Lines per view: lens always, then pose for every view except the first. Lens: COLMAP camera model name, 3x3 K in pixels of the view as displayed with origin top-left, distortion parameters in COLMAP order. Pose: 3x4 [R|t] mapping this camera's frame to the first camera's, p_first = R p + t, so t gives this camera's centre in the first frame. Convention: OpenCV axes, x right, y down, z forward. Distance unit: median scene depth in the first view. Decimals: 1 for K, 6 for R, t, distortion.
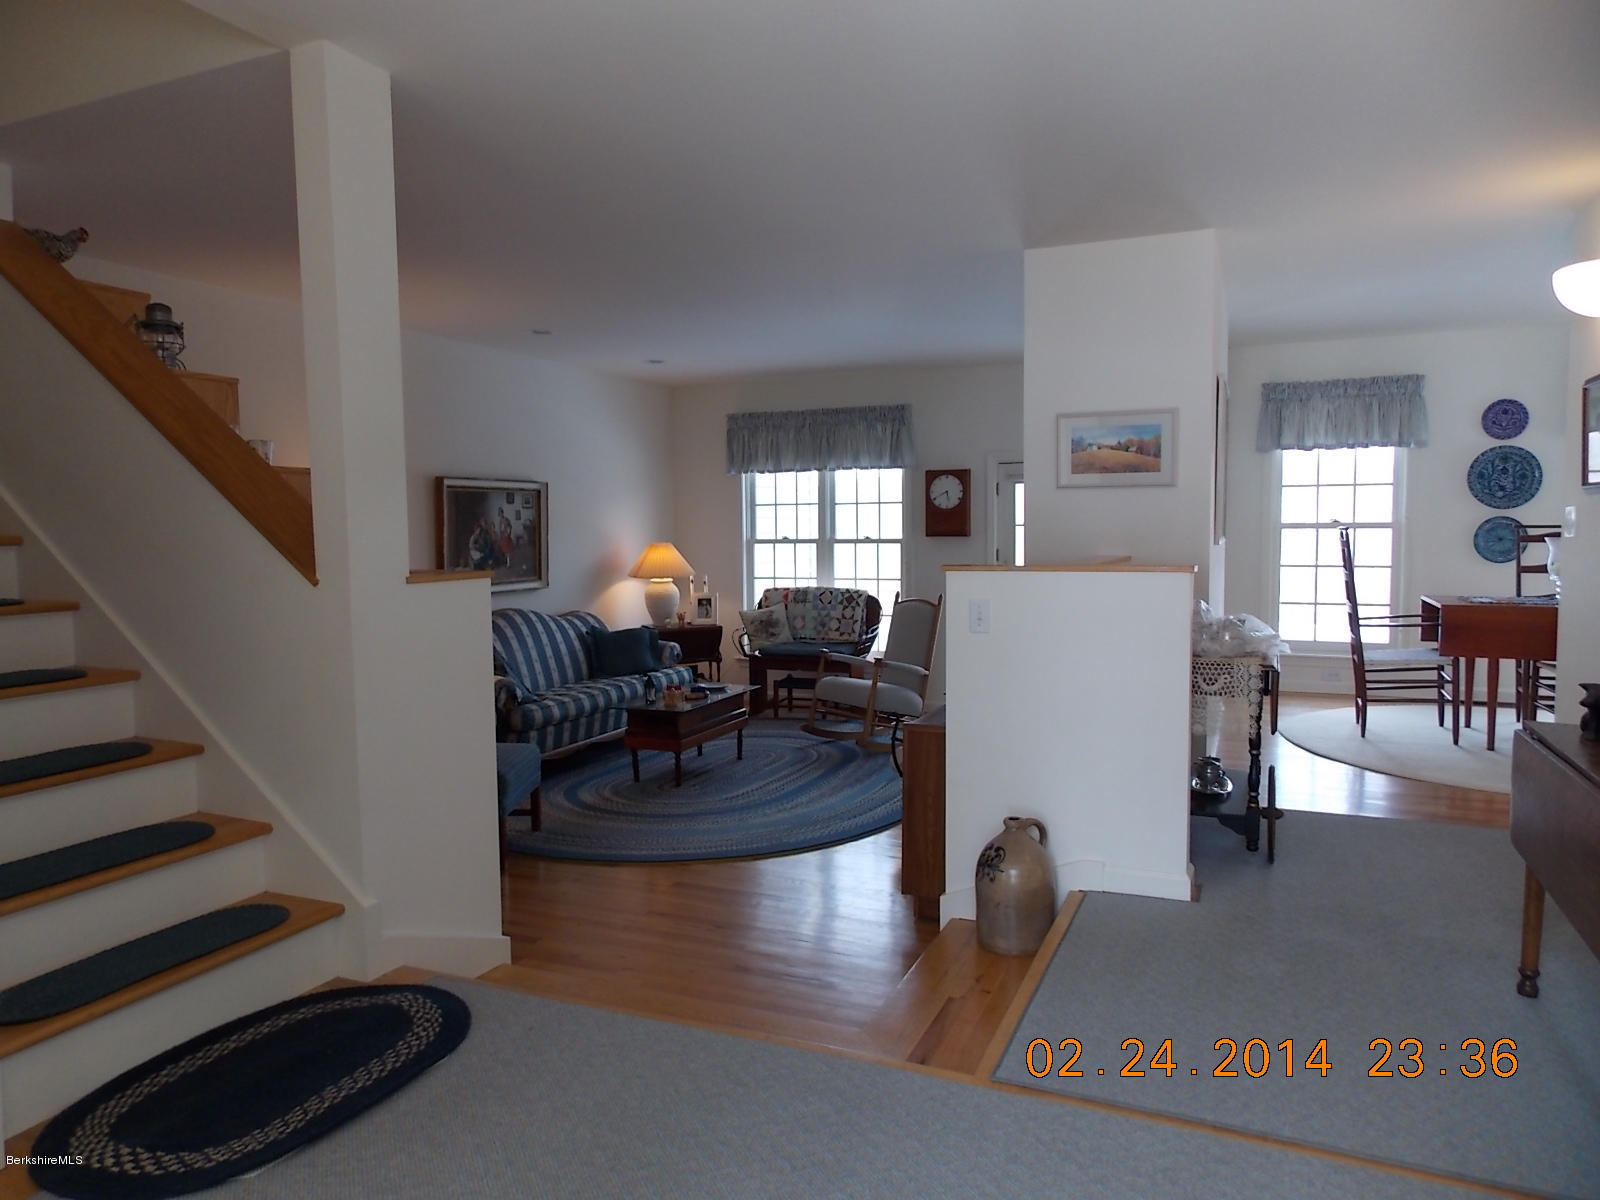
lens RADIAL K [[1064.5, 0, 807.2], [0, 1064.5, 598.3], [0, 0, 1]] dist [-0.001633, -0.007539]
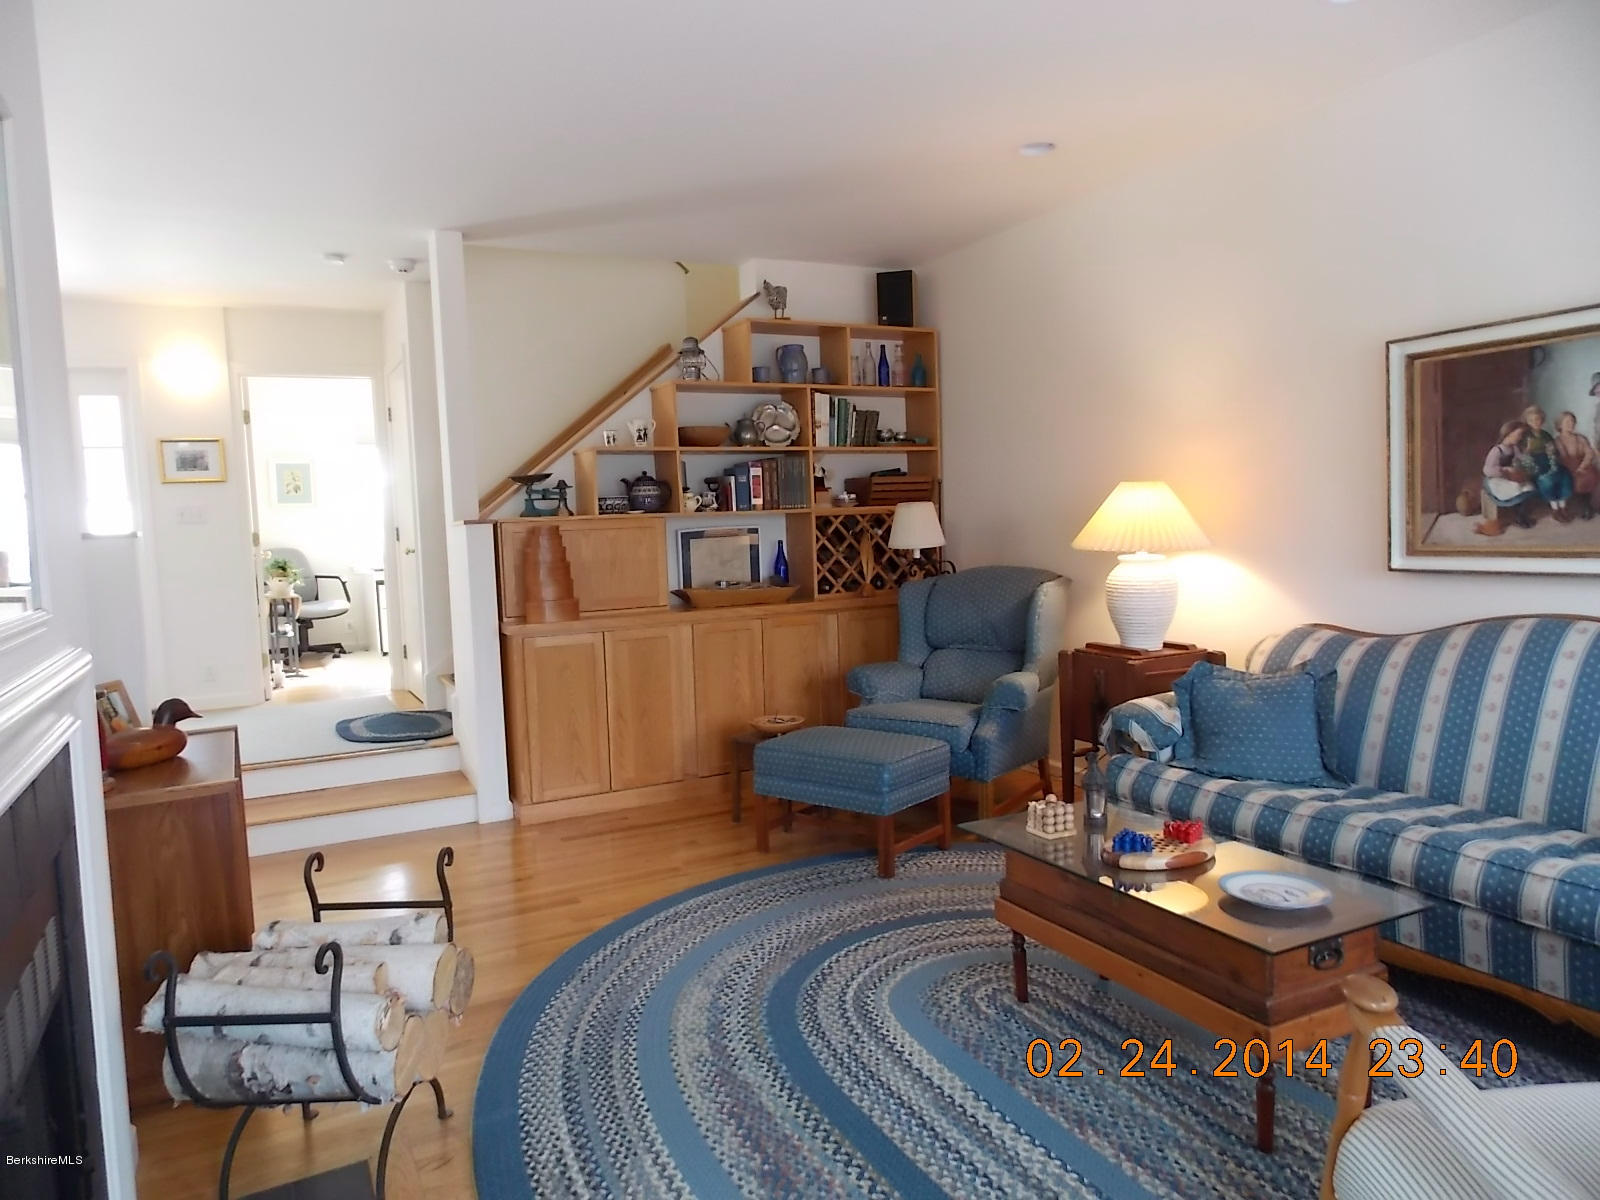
lens RADIAL K [[1068.7, 0, 795.2], [0, 1068.7, 597.5], [0, 0, 1]] dist [0.001765, -0.003712]
pose [[-0.640018, 0.090228, -0.763044, 0.213838], [-0.008848, 0.992150, 0.124740, -0.041925], [0.768309, 0.086587, -0.634195, 0.905832]]
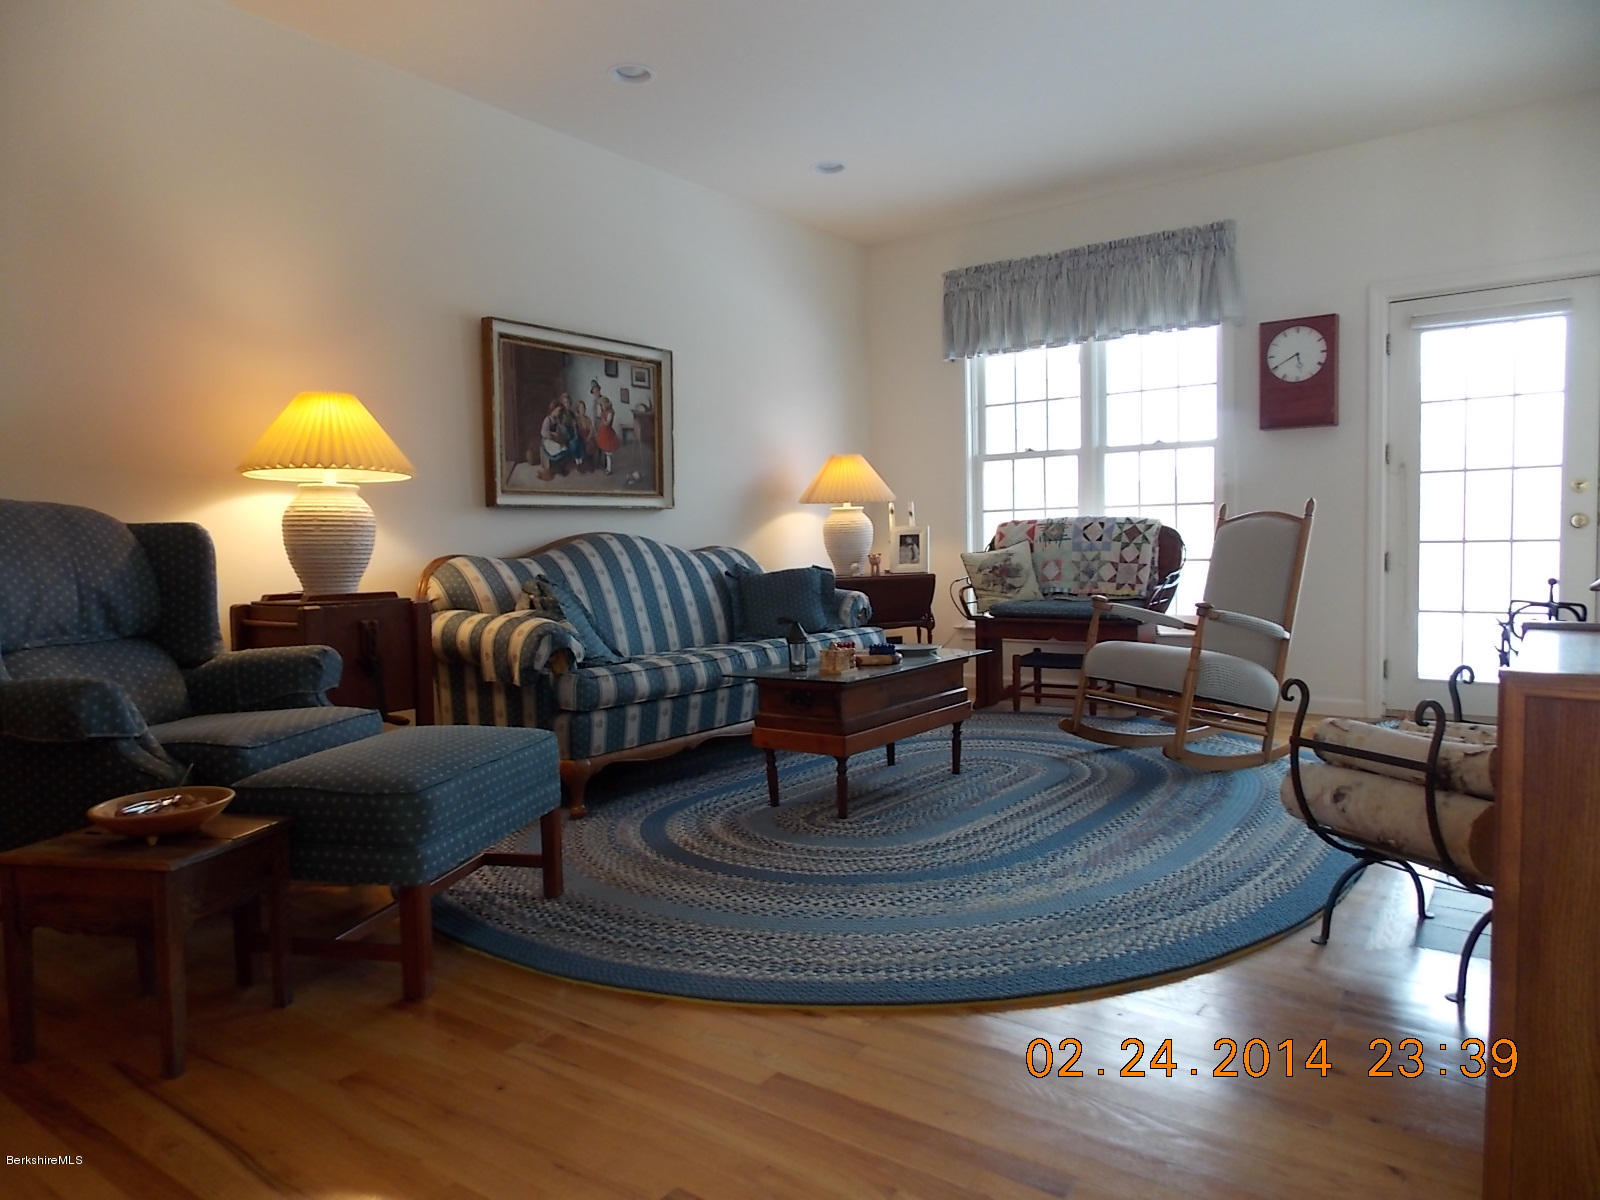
lens RADIAL K [[1068.7, 0, 795.2], [0, 1068.7, 597.5], [0, 0, 1]] dist [0.001765, -0.003712]
pose [[0.974095, 0.000330, -0.226140, -0.013450], [-0.002497, 0.999954, -0.009295, 0.049279], [0.226126, 0.009619, 0.974051, 0.333088]]
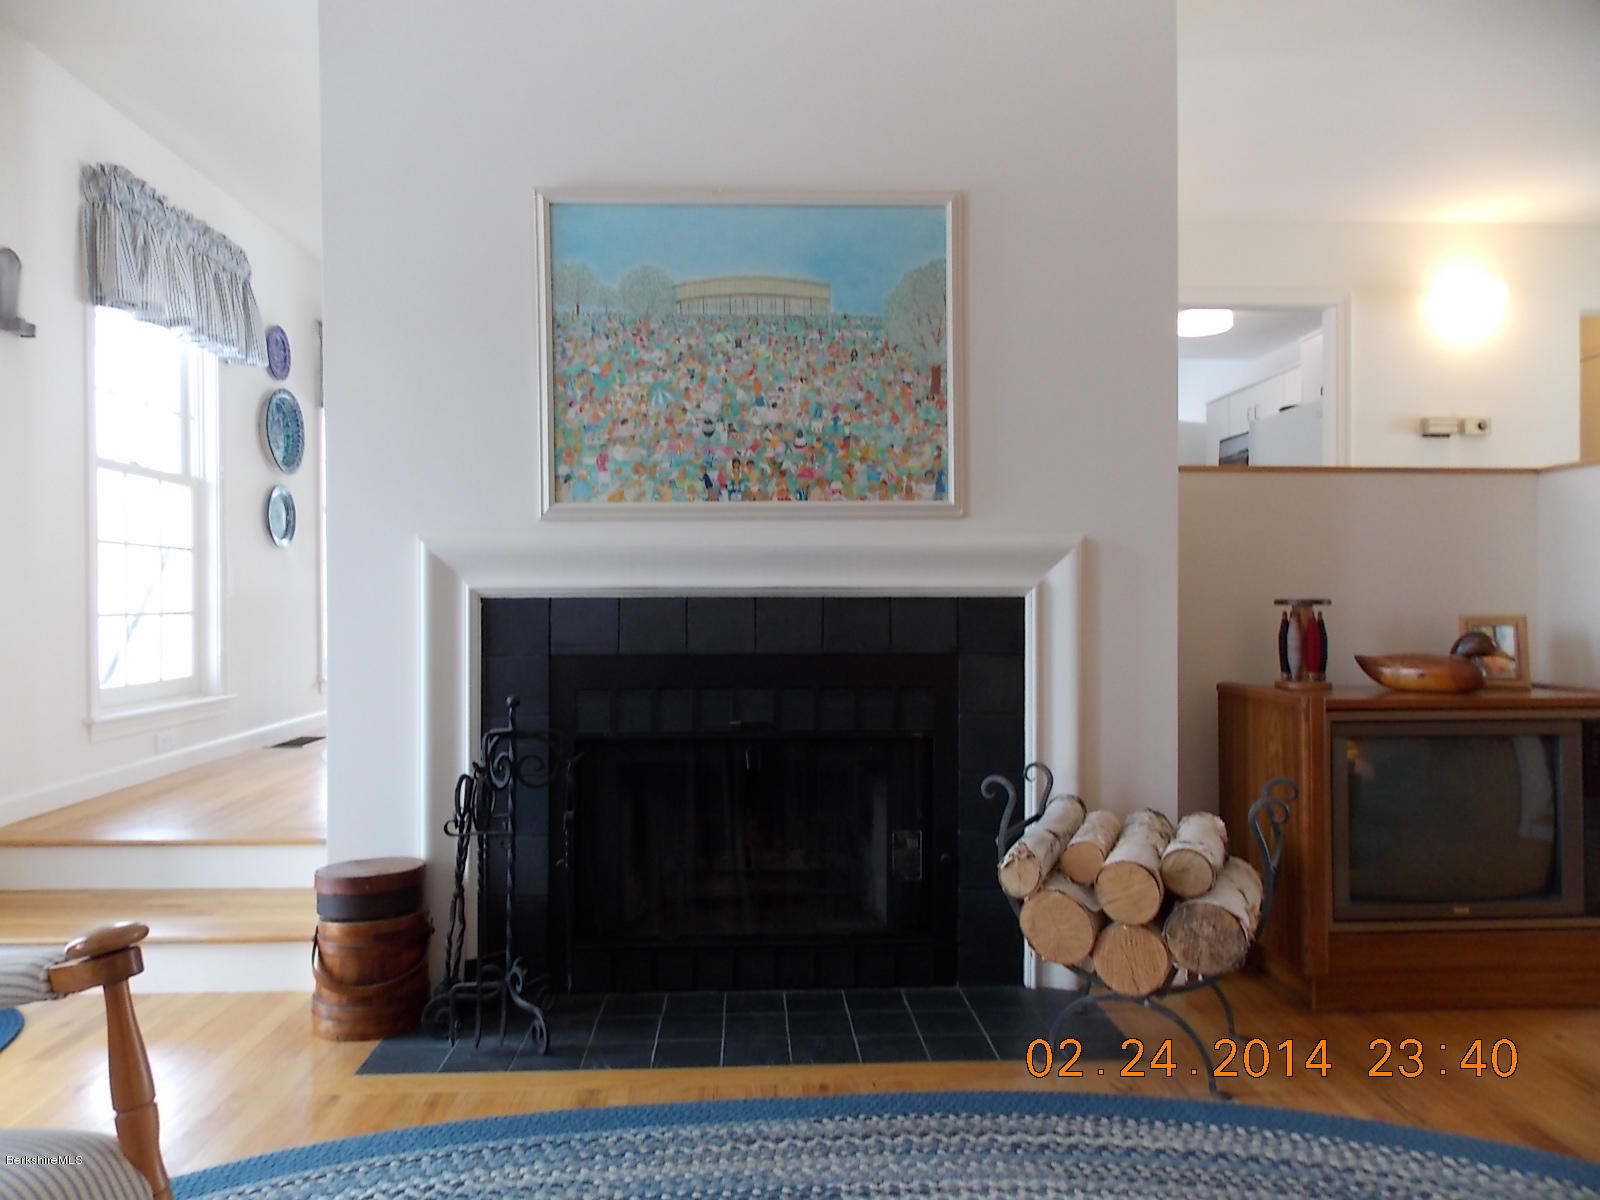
lens RADIAL K [[1064.5, 0, 807.2], [0, 1064.5, 598.3], [0, 0, 1]] dist [-0.001633, -0.007539]
pose [[-0.423109, 0.004562, 0.906067, -0.130961], [0.064179, 0.997627, 0.024947, 0.006972], [-0.903803, 0.068706, -0.422398, 0.846097]]
